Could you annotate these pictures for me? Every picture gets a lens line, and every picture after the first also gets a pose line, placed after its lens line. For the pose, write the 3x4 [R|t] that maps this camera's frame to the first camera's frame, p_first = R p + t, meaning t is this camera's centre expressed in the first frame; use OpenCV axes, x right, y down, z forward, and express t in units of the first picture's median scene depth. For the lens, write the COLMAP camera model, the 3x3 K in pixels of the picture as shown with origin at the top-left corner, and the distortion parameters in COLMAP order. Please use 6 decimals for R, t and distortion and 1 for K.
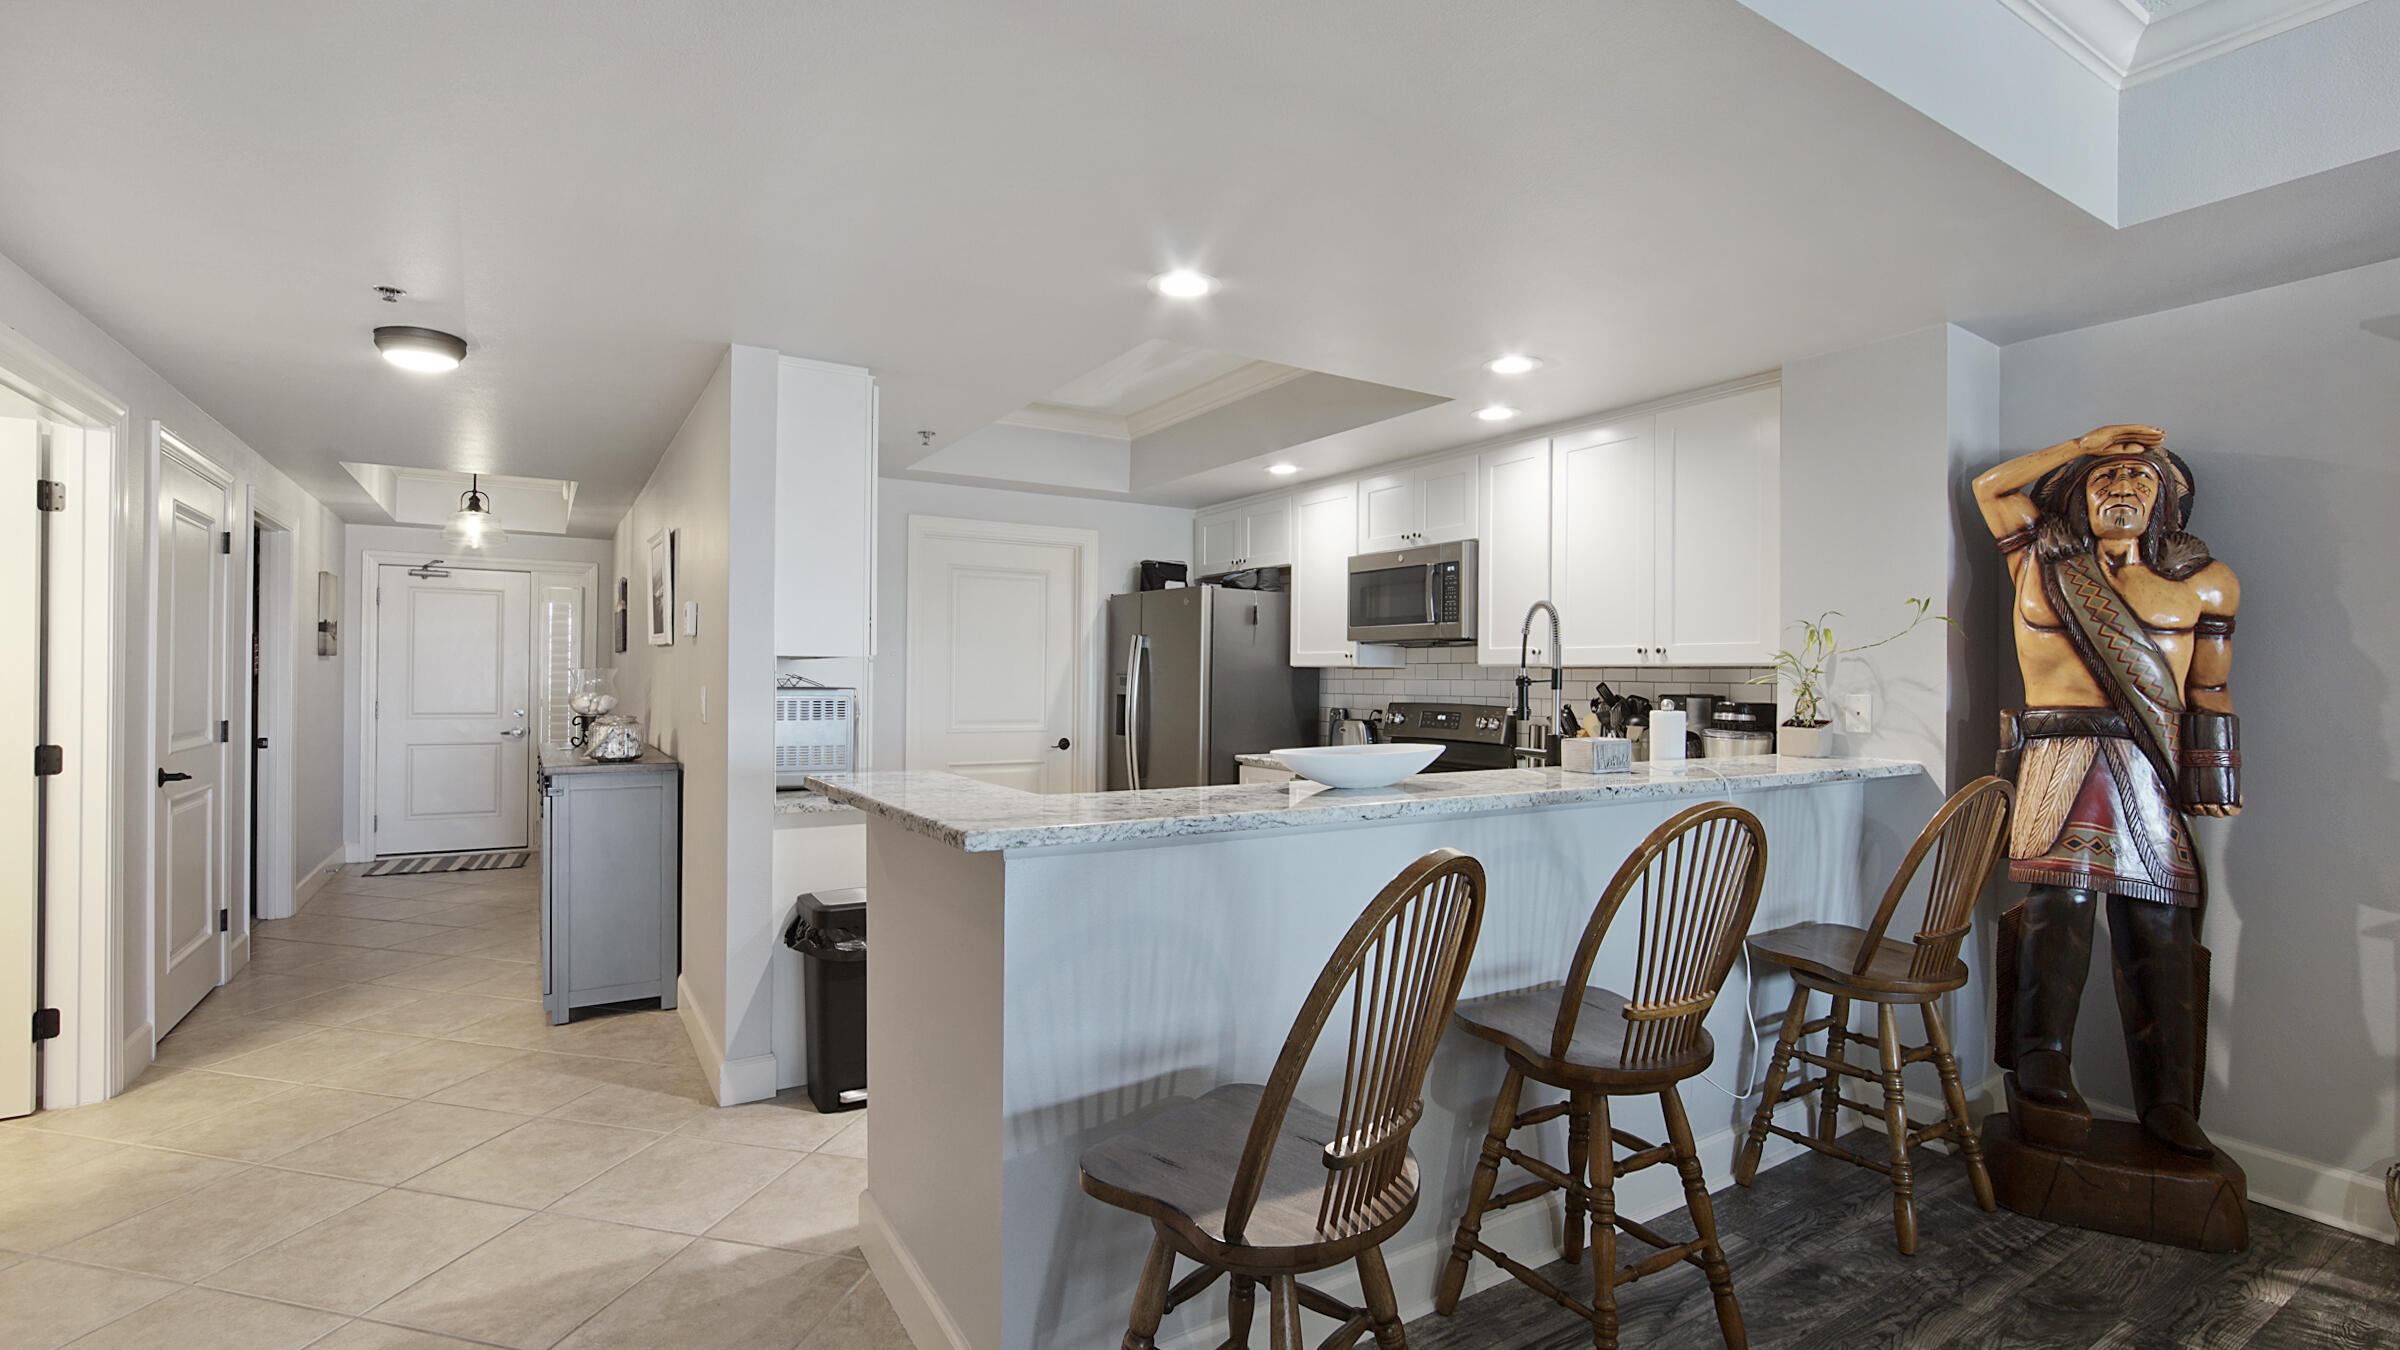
lens RADIAL K [[1054.5, 0, 1156.2], [0, 1054.5, 685.8], [0, 0, 1]] dist [0.002992, -0.000808]
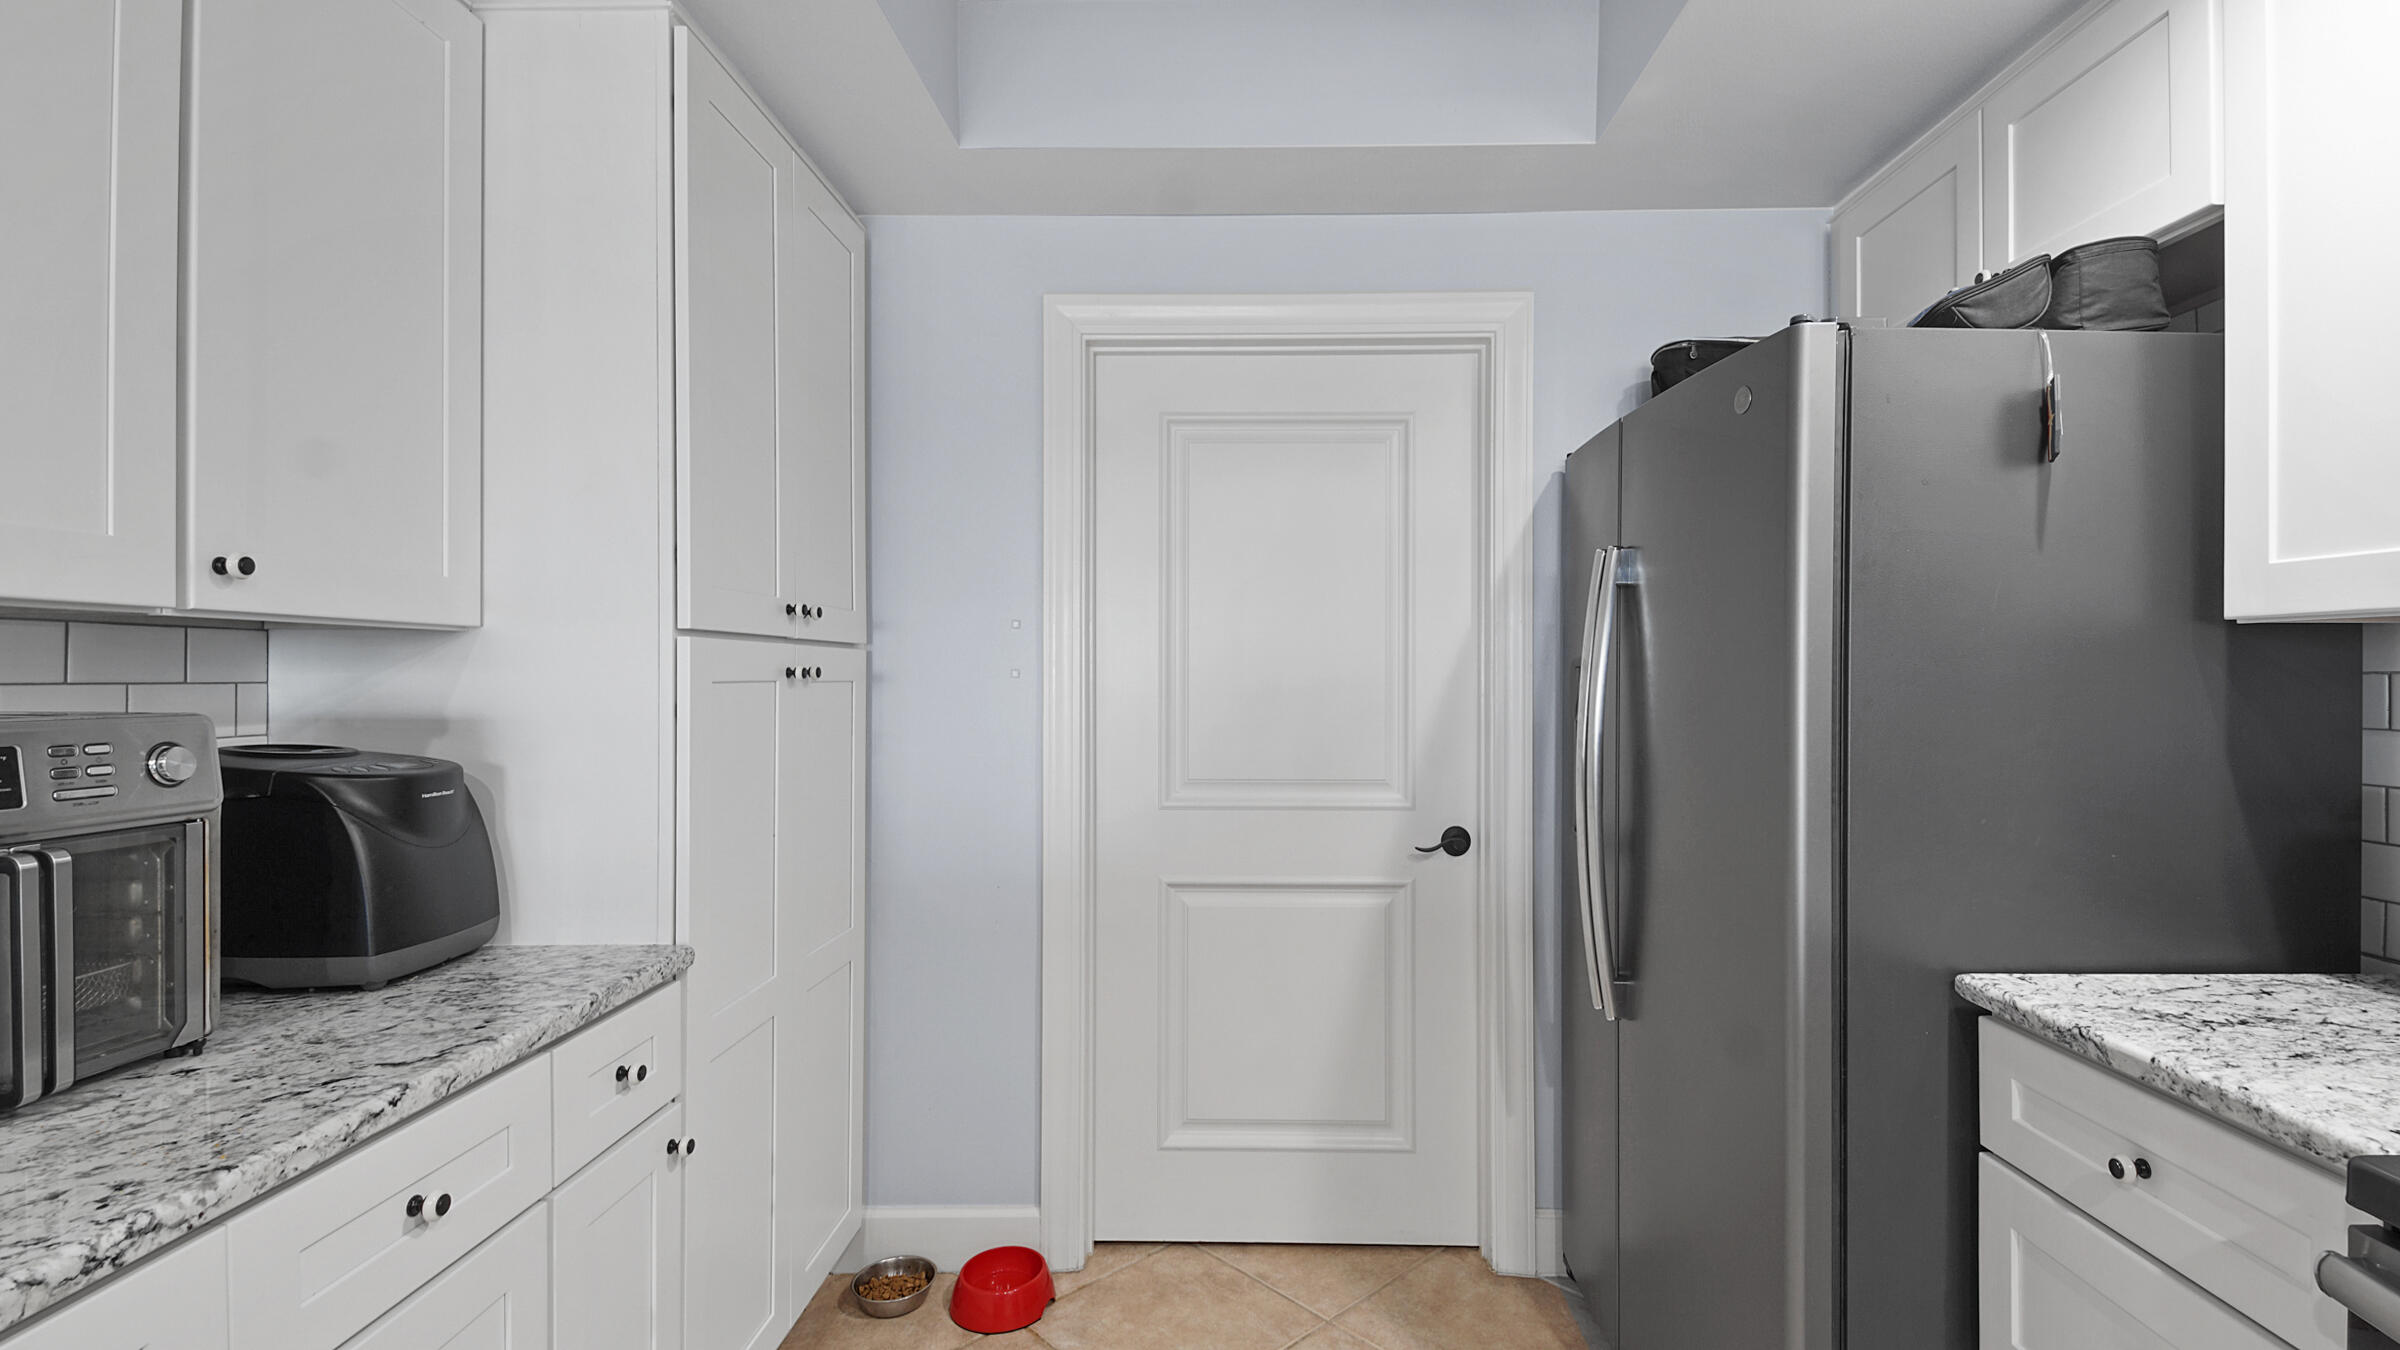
lens RADIAL K [[1054.5, 0, 1197.5], [0, 1054.5, 674.7], [0, 0, 1]] dist [0.002992, -0.000808]
pose [[0.850756, -0.012927, -0.525402, 0.050112], [0.005174, 0.999855, -0.016222, -0.002884], [0.525535, 0.011082, 0.850700, 0.643482]]
